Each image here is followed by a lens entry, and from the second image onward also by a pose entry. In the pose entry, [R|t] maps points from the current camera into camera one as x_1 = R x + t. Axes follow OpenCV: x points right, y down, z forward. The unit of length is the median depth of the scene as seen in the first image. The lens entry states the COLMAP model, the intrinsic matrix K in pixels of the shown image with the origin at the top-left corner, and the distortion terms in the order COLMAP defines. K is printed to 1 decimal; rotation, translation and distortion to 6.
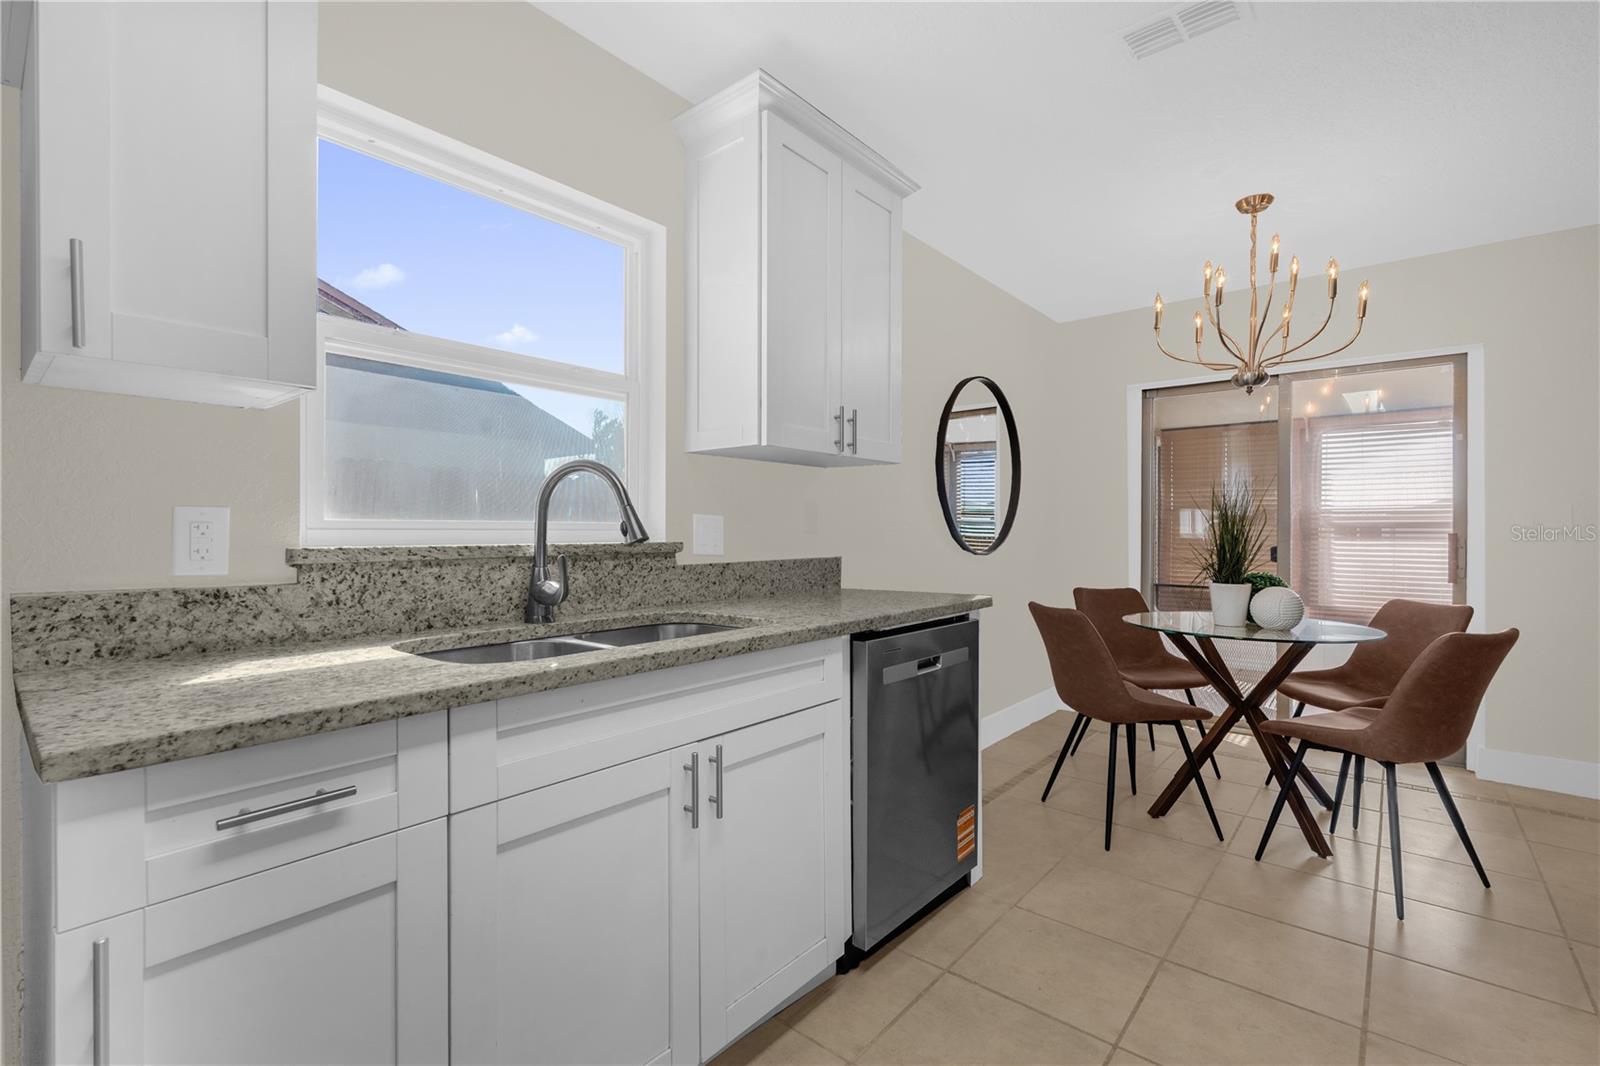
lens RADIAL K [[711.3, 0, 799.3], [0, 711.3, 529.5], [0, 0, 1]] dist [0.002008, 0.000224]
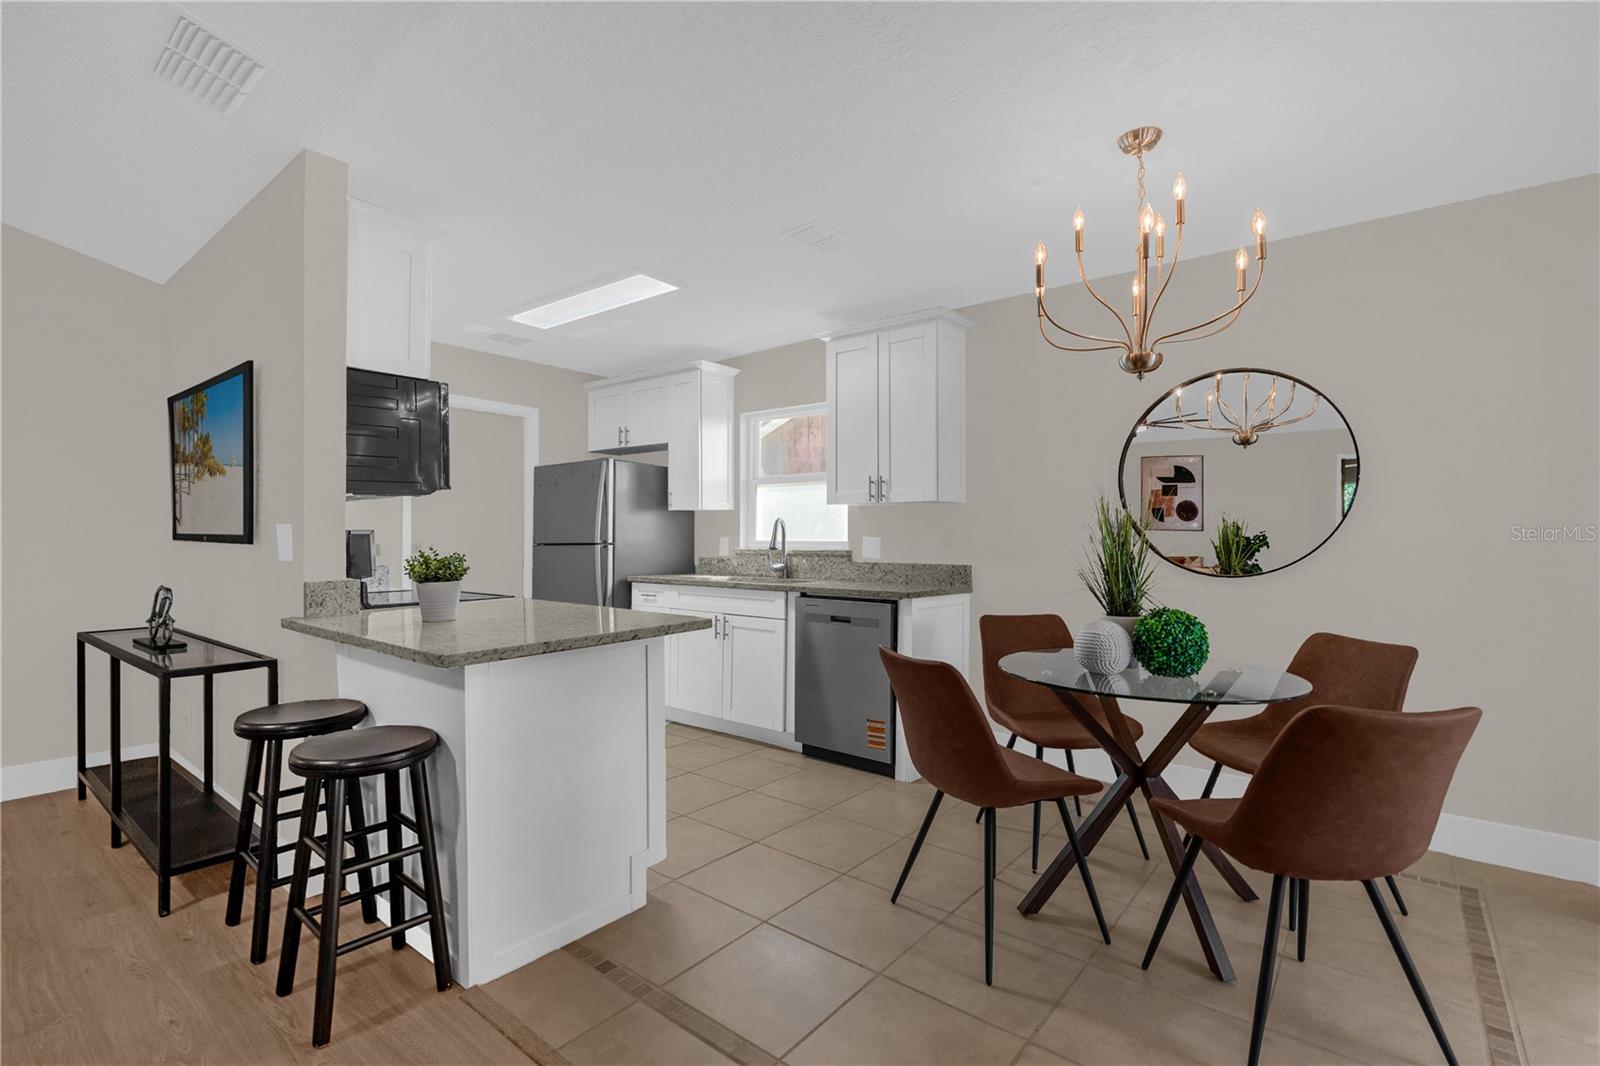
lens RADIAL K [[733.8, 0, 787.9], [0, 733.8, 535.1], [0, 0, 1]] dist [0.000856, -0.000298]
pose [[0.011380, -0.002777, -0.999931, 1.928549], [-0.002851, 0.999992, -0.002809, -0.020264], [0.999931, 0.002883, 0.011372, 0.792122]]
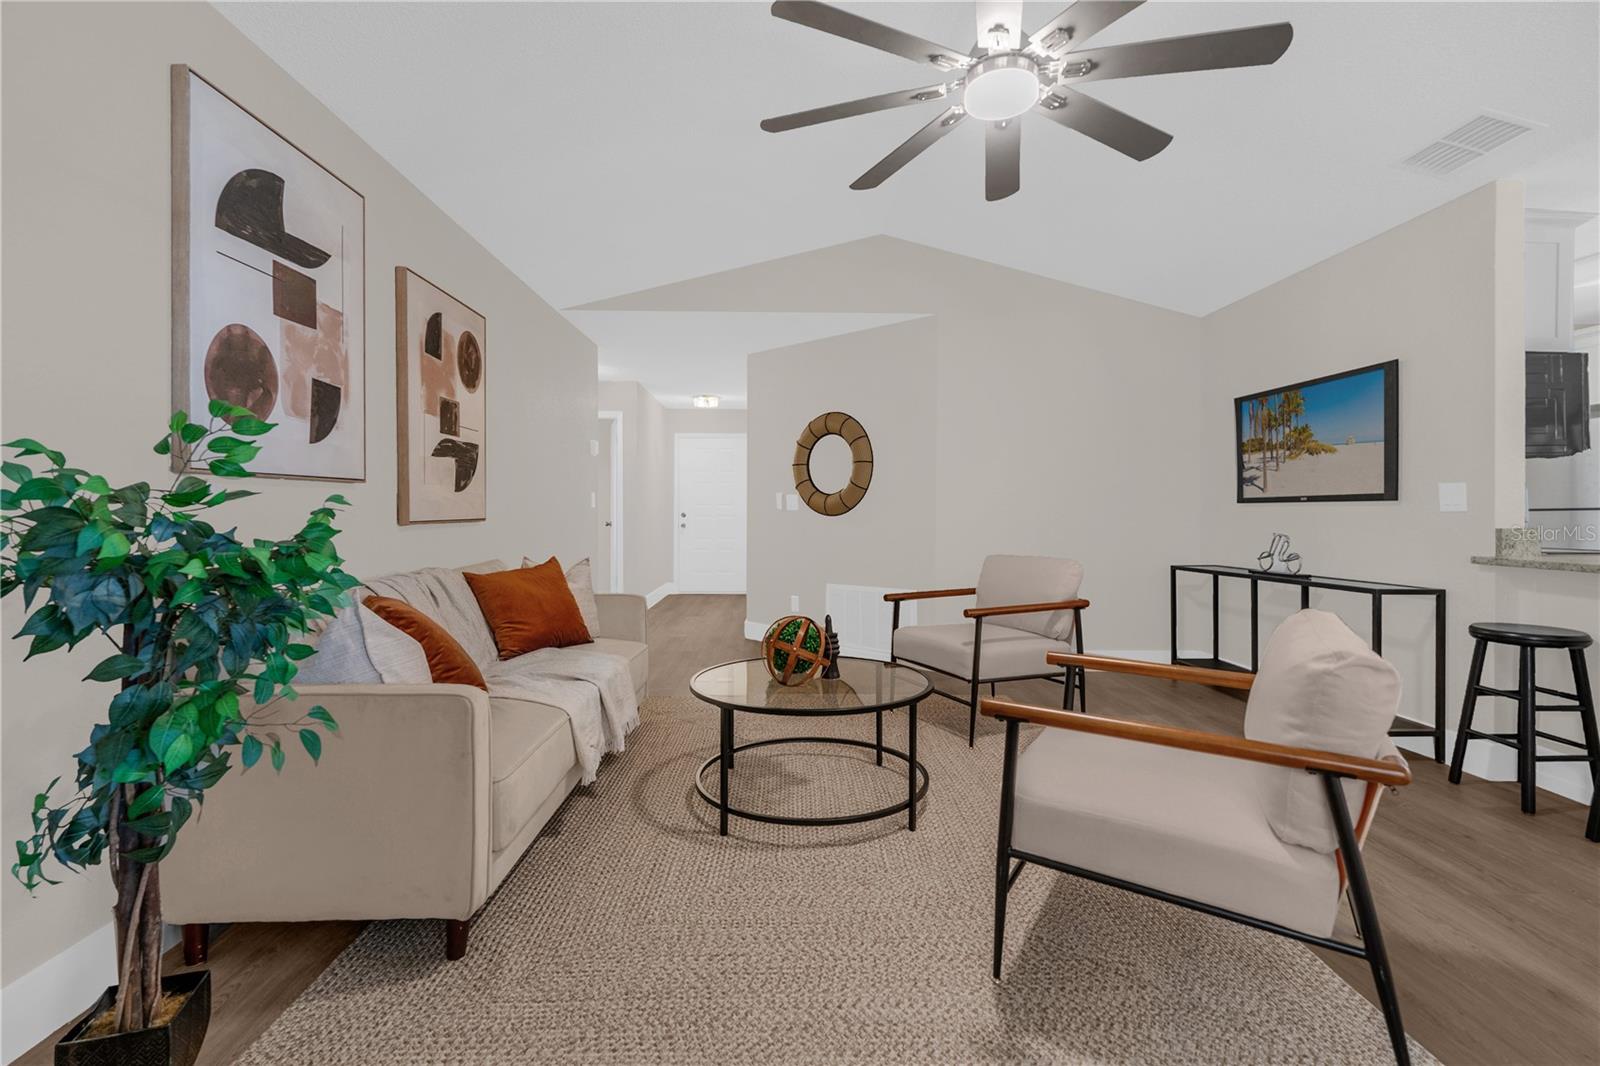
lens RADIAL K [[719.8, 0, 805.6], [0, 719.8, 512.8], [0, 0, 1]] dist [0.001001, -0.000063]
pose [[-0.743759, -0.004479, -0.668432, 2.687333], [-0.005965, 0.999982, -0.000063, 0.028905], [0.668421, 0.003940, -0.743773, 0.215692]]
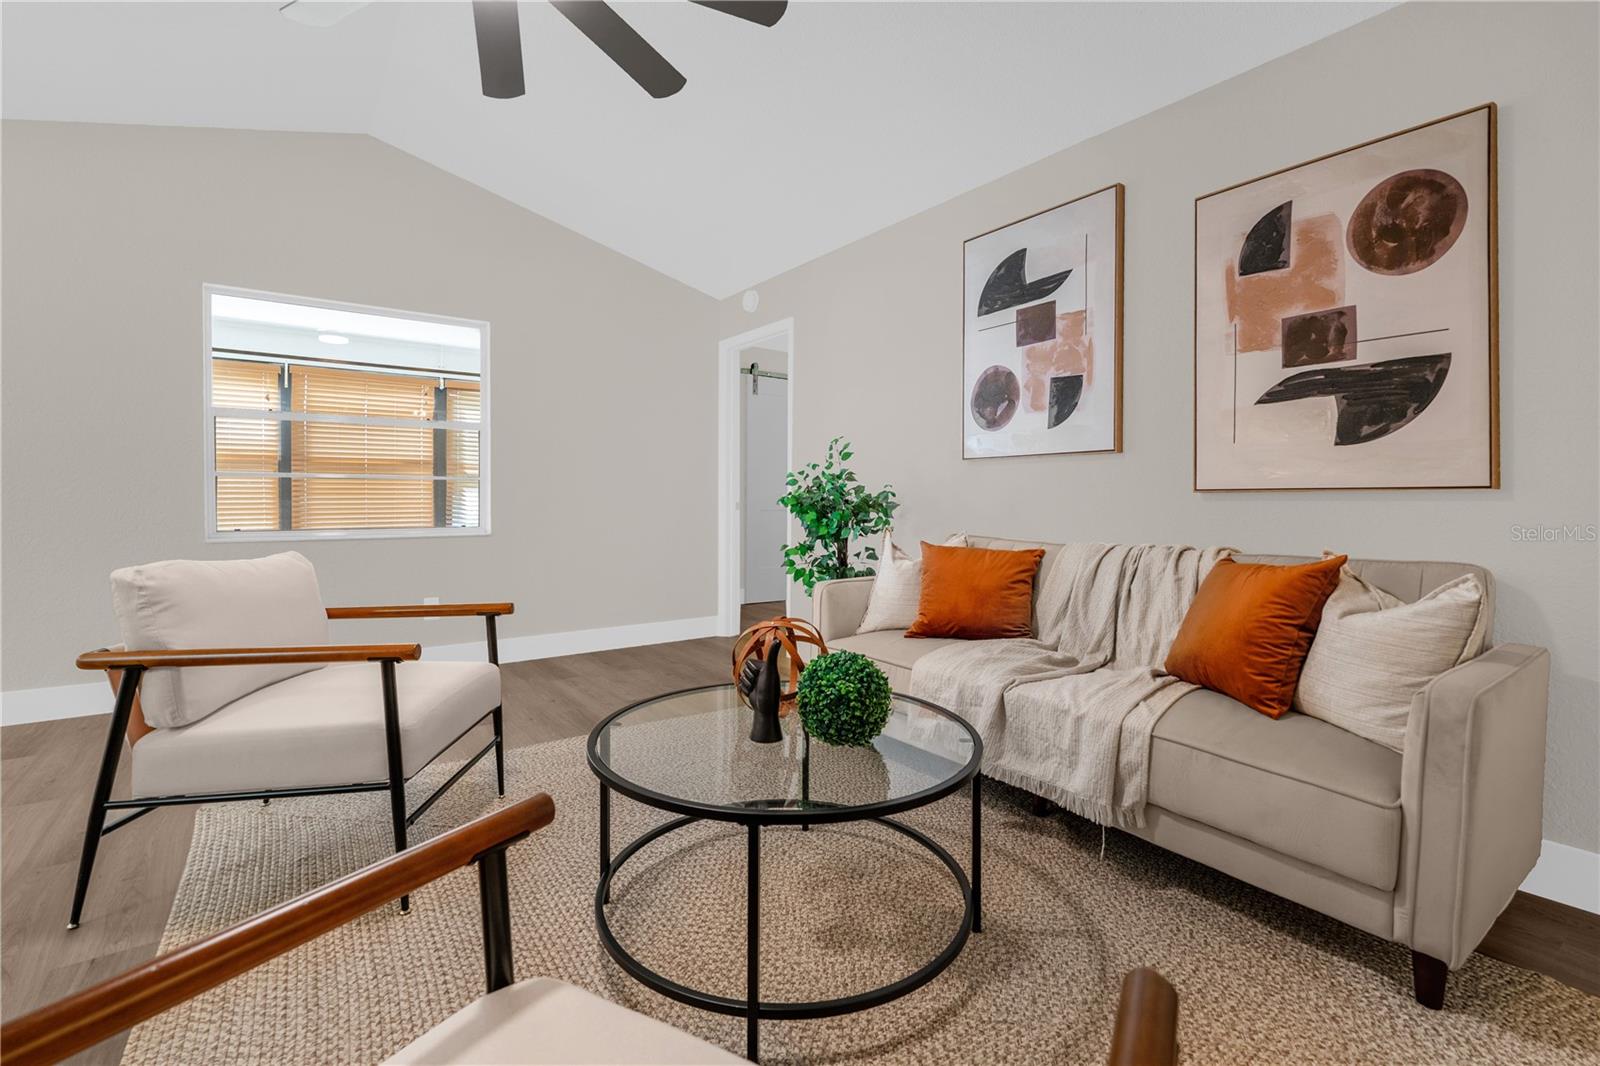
lens RADIAL K [[719.8, 0, 805.6], [0, 719.8, 512.8], [0, 0, 1]] dist [0.001001, -0.000063]
pose [[0.226138, -0.024695, 0.973782, 1.068370], [-0.001794, 0.999666, 0.025768, 0.059021], [-0.974094, -0.007574, 0.226018, -0.908539]]
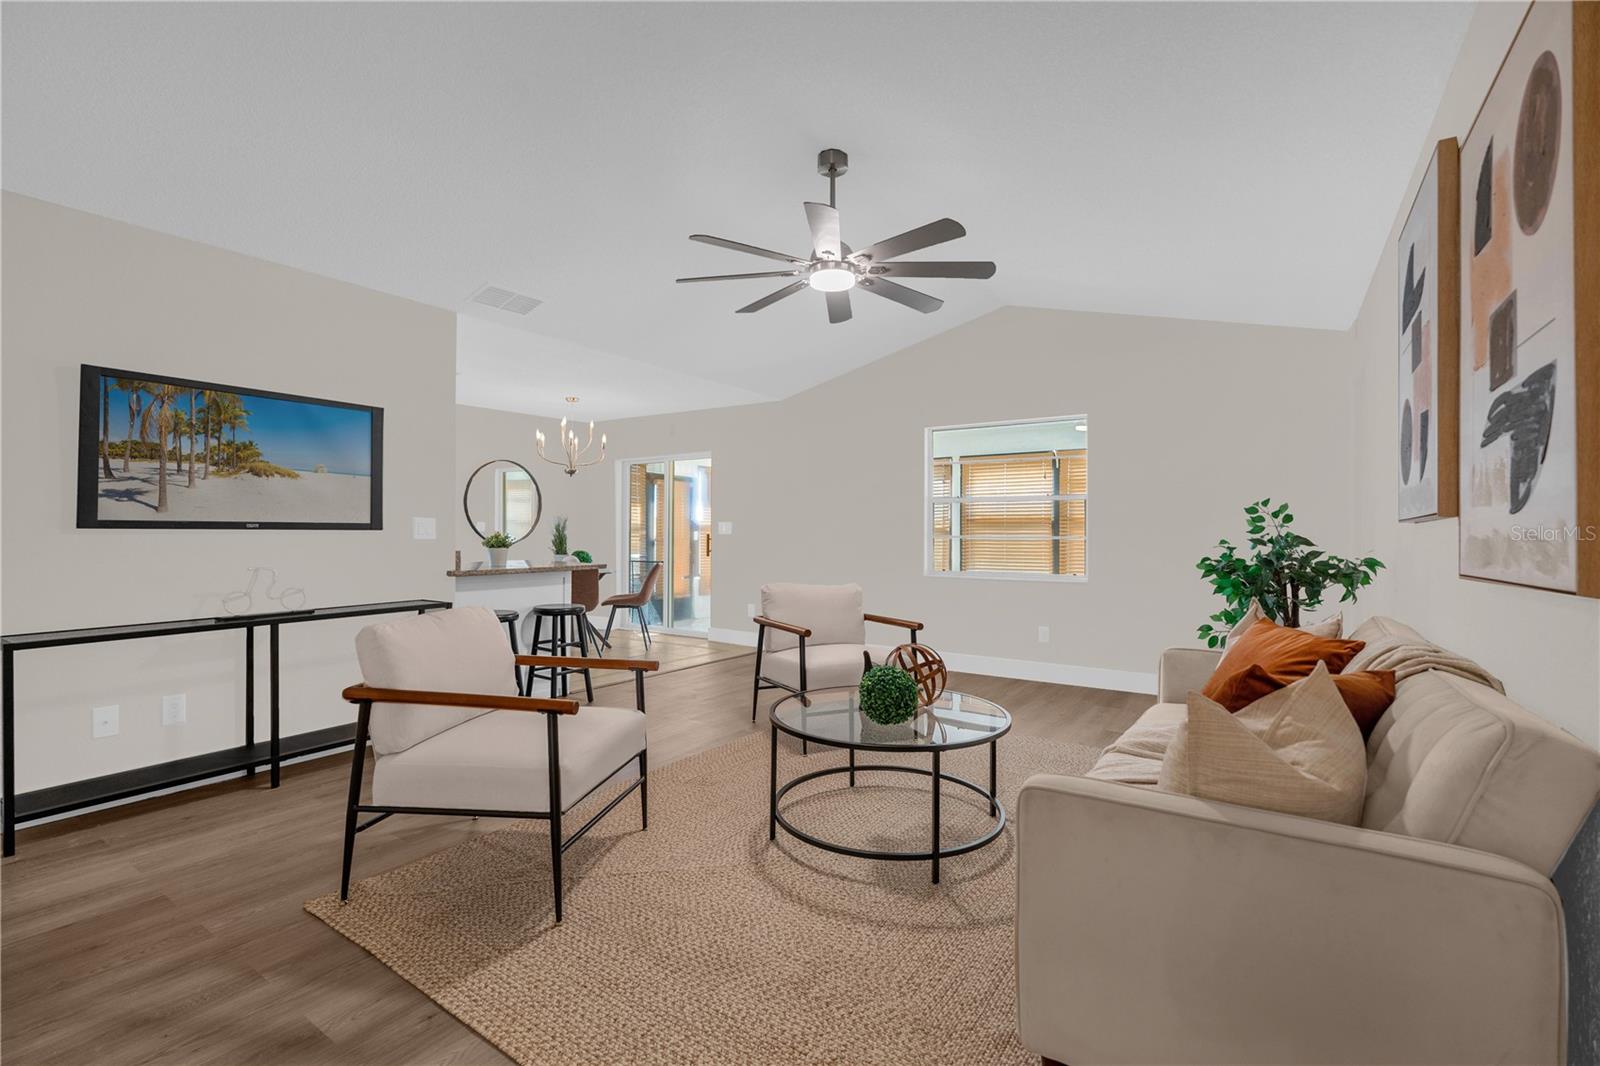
lens RADIAL K [[745.3, 0, 800.0], [0, 745.3, 533.0], [0, 0, 1]] dist [-0.002395, -0.000144]
pose [[0.996902, -0.000403, 0.078659, 1.599847], [0.000489, 0.999999, -0.001082, 0.003940], [-0.078658, 0.001118, 0.996901, -2.034440]]
